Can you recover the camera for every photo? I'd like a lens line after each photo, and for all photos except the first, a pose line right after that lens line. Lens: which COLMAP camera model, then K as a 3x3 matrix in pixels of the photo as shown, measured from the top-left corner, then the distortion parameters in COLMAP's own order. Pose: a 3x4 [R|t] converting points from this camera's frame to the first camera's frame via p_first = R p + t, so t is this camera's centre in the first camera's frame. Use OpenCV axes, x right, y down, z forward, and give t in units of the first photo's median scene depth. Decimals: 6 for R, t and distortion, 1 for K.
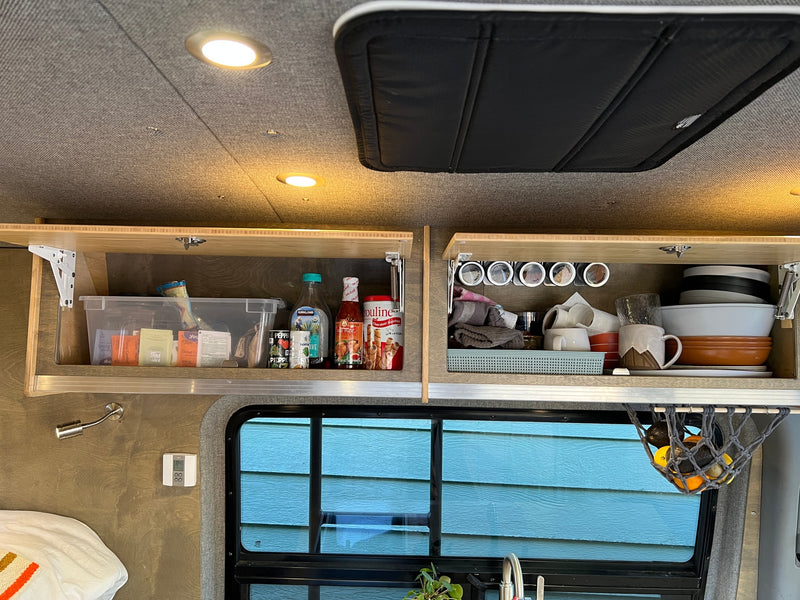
lens RADIAL K [[600.5, 0, 400.0], [0, 600.5, 300.0], [0, 0, 1]] dist [0.035723, -0.039066]
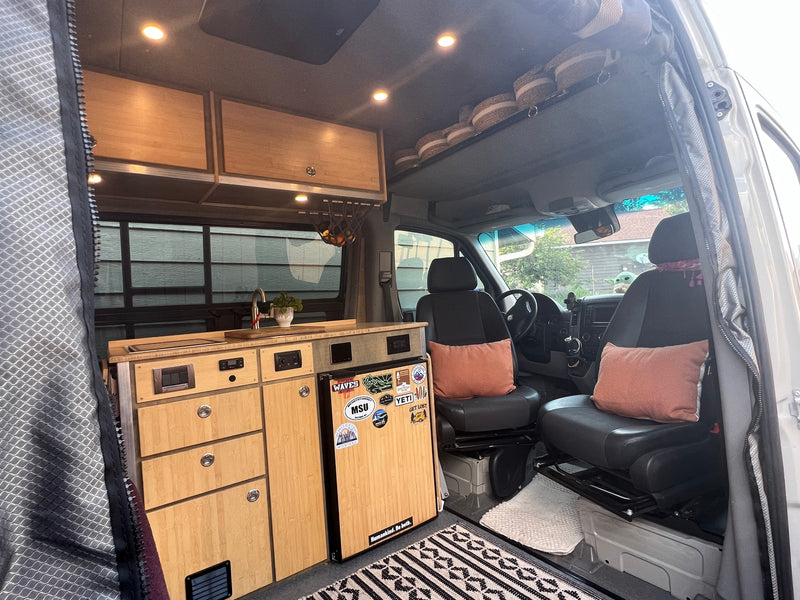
lens RADIAL K [[427.6, 0, 401.3], [0, 427.6, 296.8], [0, 0, 1]] dist [-0.001461, -0.000522]
pose [[0.803748, -0.061624, 0.591769, -0.243304], [0.025115, 0.997249, 0.069737, 0.345554], [-0.594439, -0.041188, 0.803085, -0.361767]]
